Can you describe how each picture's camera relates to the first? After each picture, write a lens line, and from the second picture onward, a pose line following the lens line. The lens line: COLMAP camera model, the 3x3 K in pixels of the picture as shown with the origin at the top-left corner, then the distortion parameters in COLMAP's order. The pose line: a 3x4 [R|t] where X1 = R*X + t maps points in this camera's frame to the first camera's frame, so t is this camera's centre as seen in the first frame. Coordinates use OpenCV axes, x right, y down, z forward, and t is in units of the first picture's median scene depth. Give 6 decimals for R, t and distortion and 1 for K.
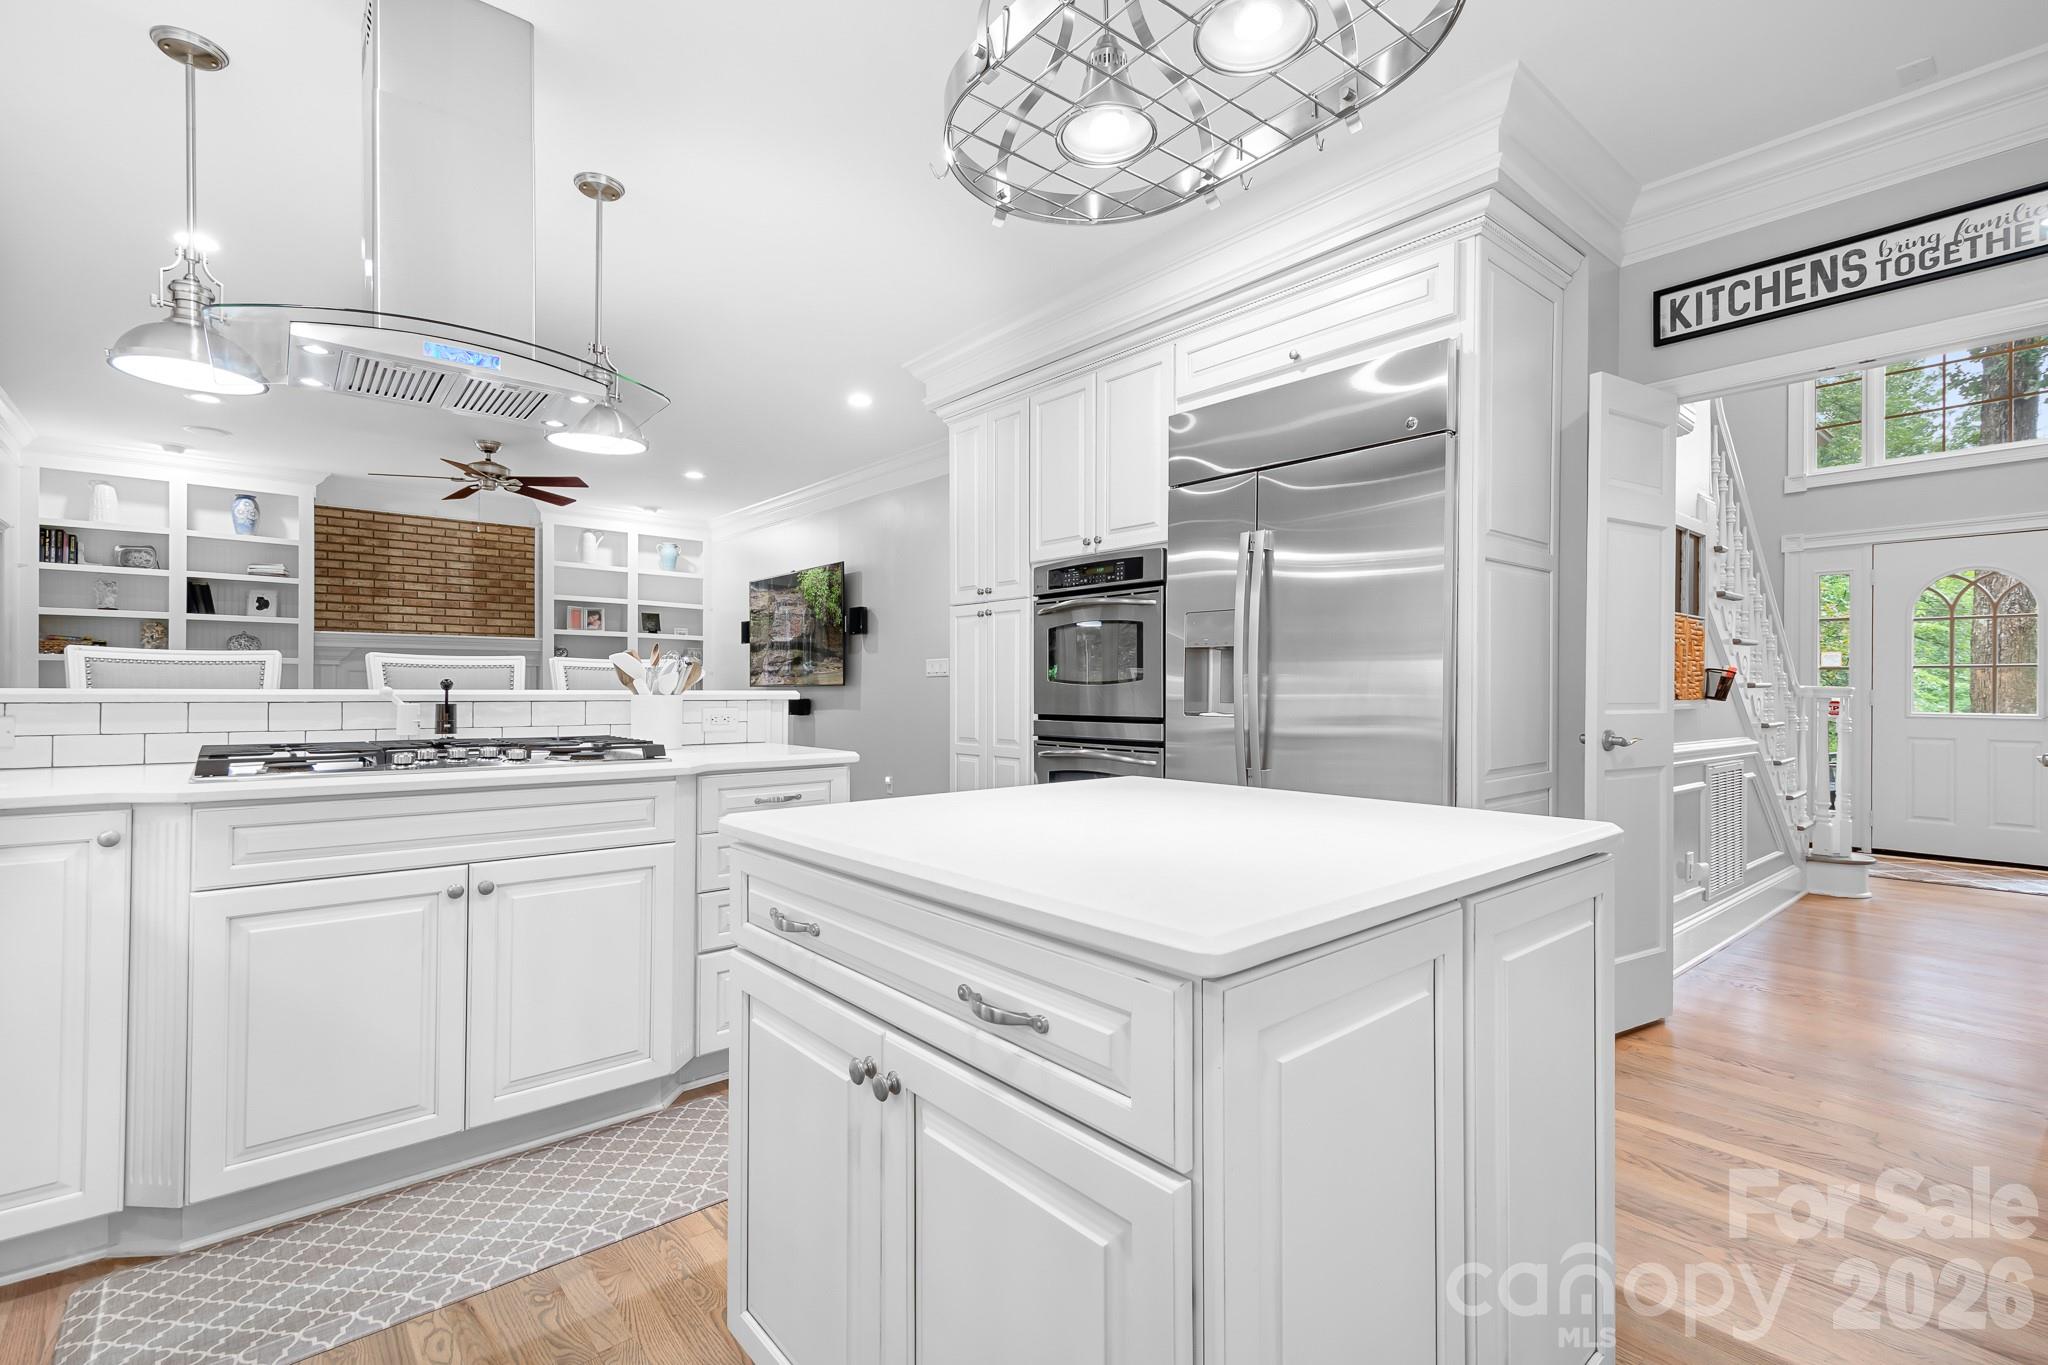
lens RADIAL K [[905.9, 0, 976.0], [0, 905.9, 684.6], [0, 0, 1]] dist [0.004277, -0.000504]
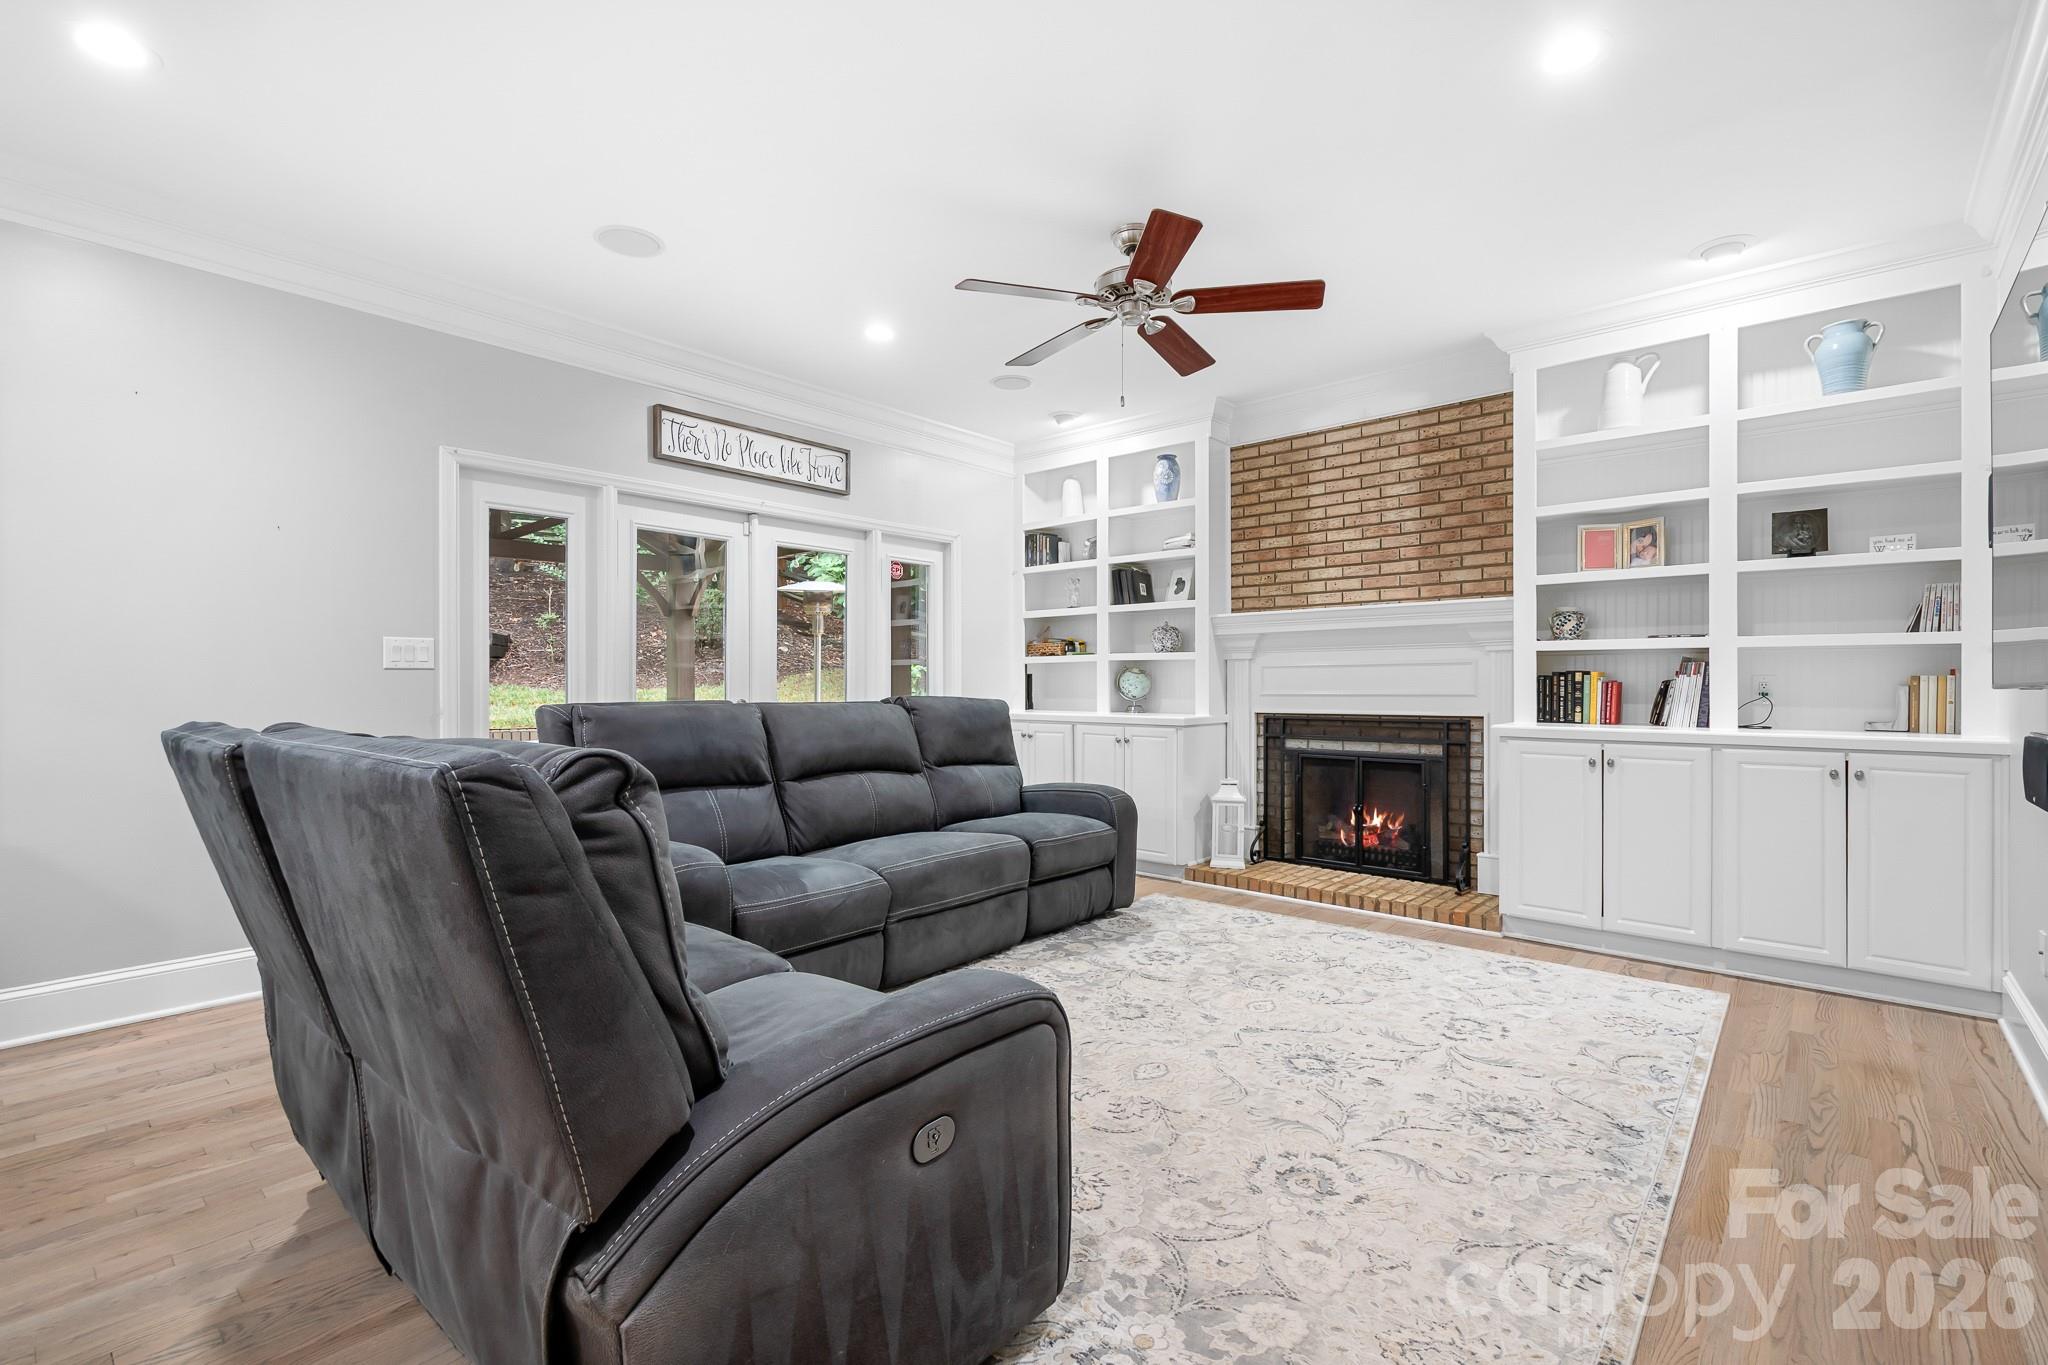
lens RADIAL K [[905.9, 0, 1107.7], [0, 905.9, 689.7], [0, 0, 1]] dist [0.004277, -0.000504]
pose [[0.189013, -0.001256, -0.981974, -0.013743], [0.003937, 0.999992, -0.000521, 0.003052], [0.981967, -0.003768, 0.189017, 0.878192]]
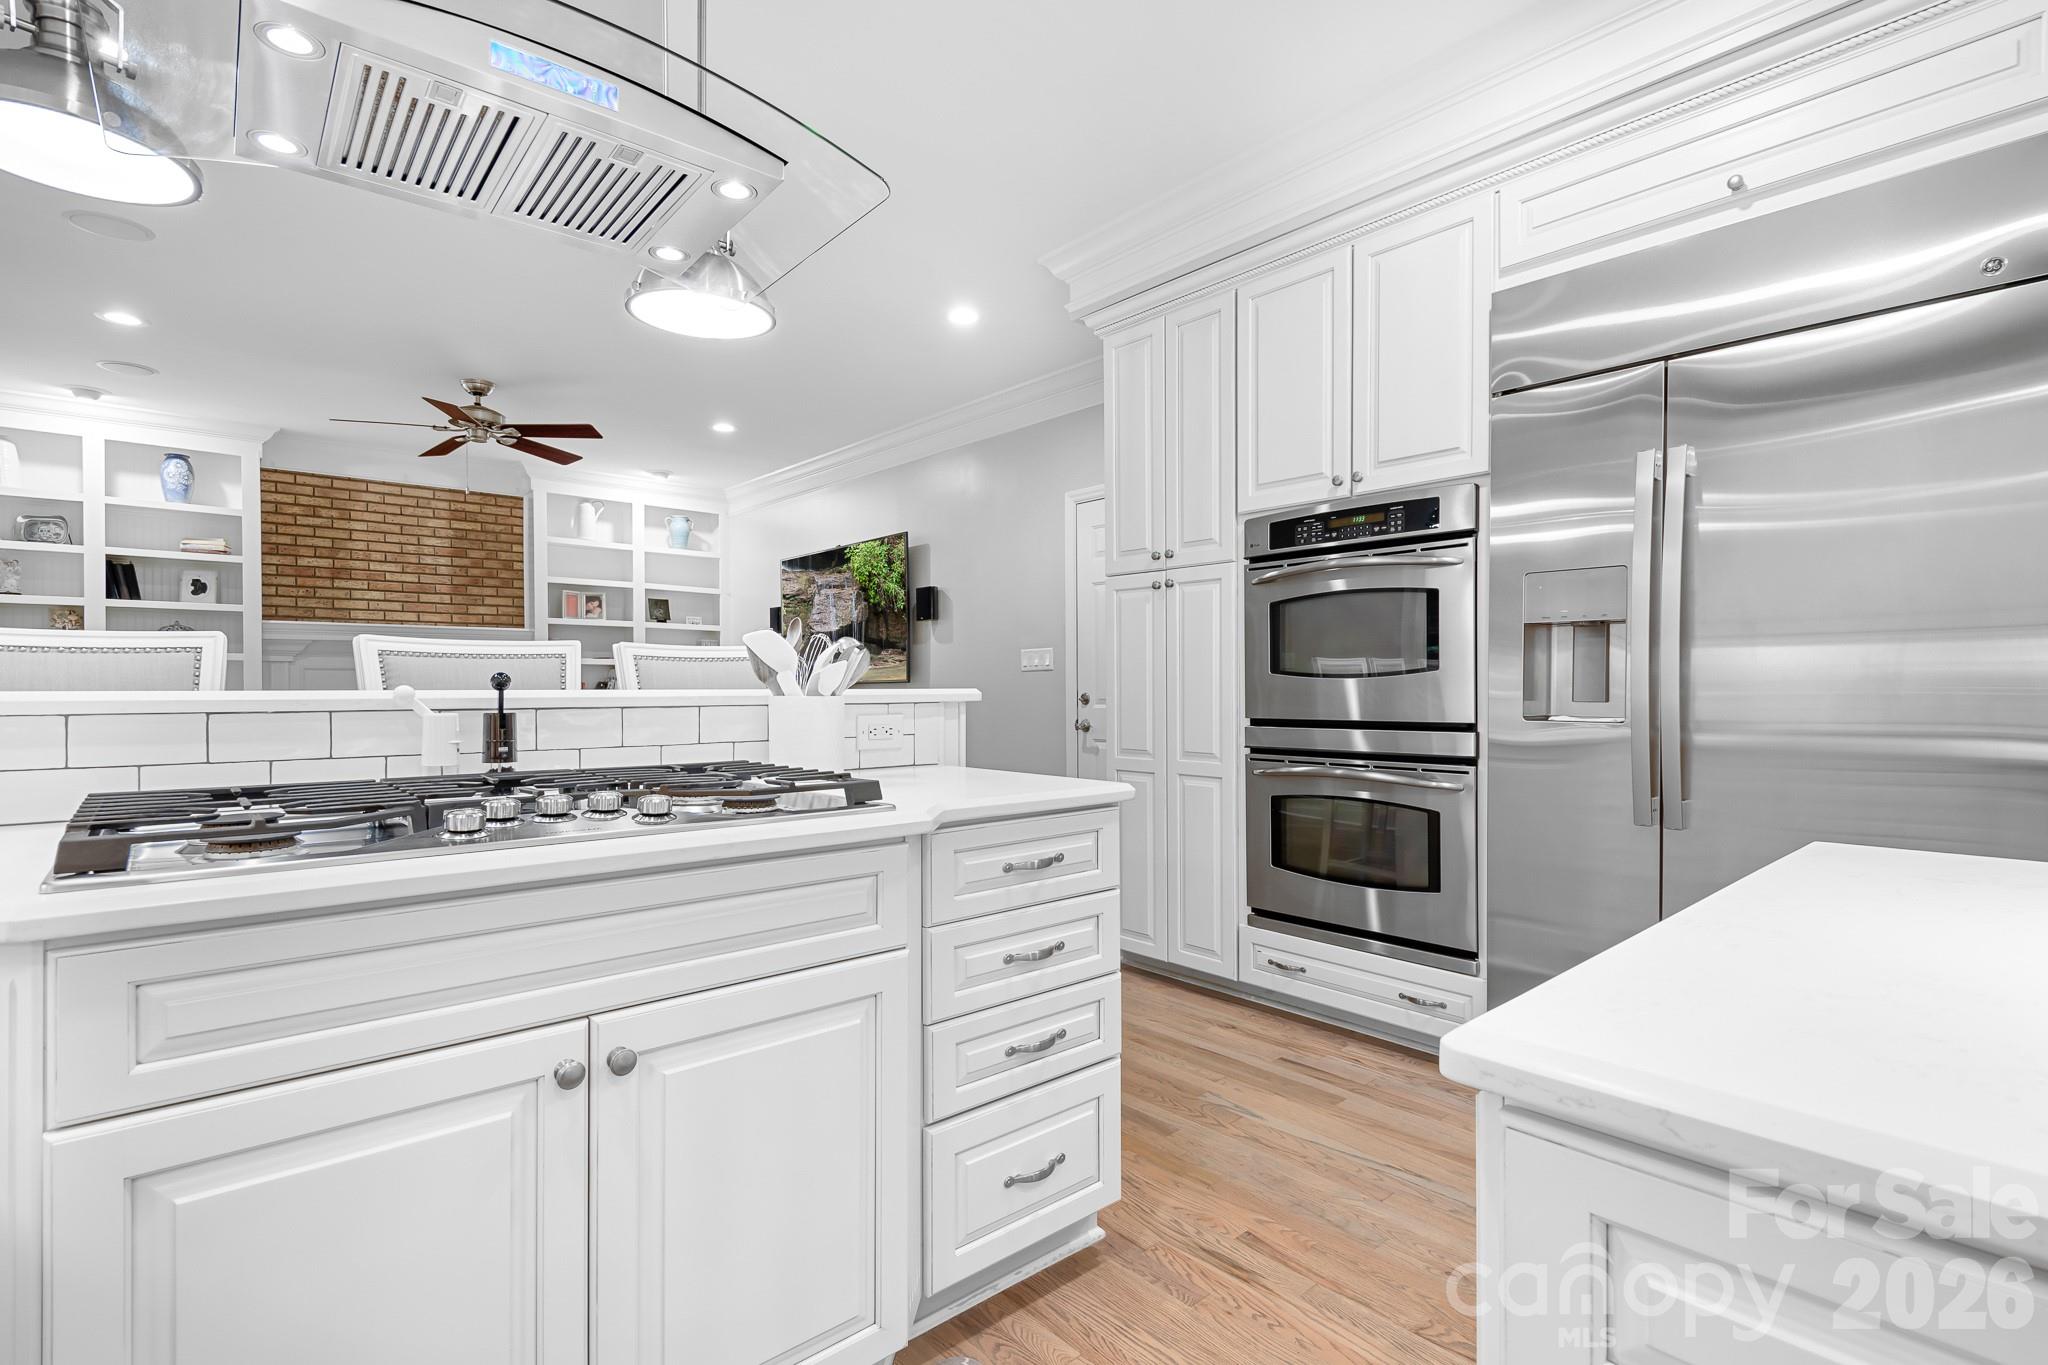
lens RADIAL K [[962.8, 0, 966.2], [0, 962.8, 692.2], [0, 0, 1]] dist [0.003357, -0.002931]
pose [[0.999969, -0.006175, 0.004828, -0.109257], [0.006124, 0.999927, 0.010449, 0.000869], [-0.004892, -0.010419, 0.999934, 0.140324]]
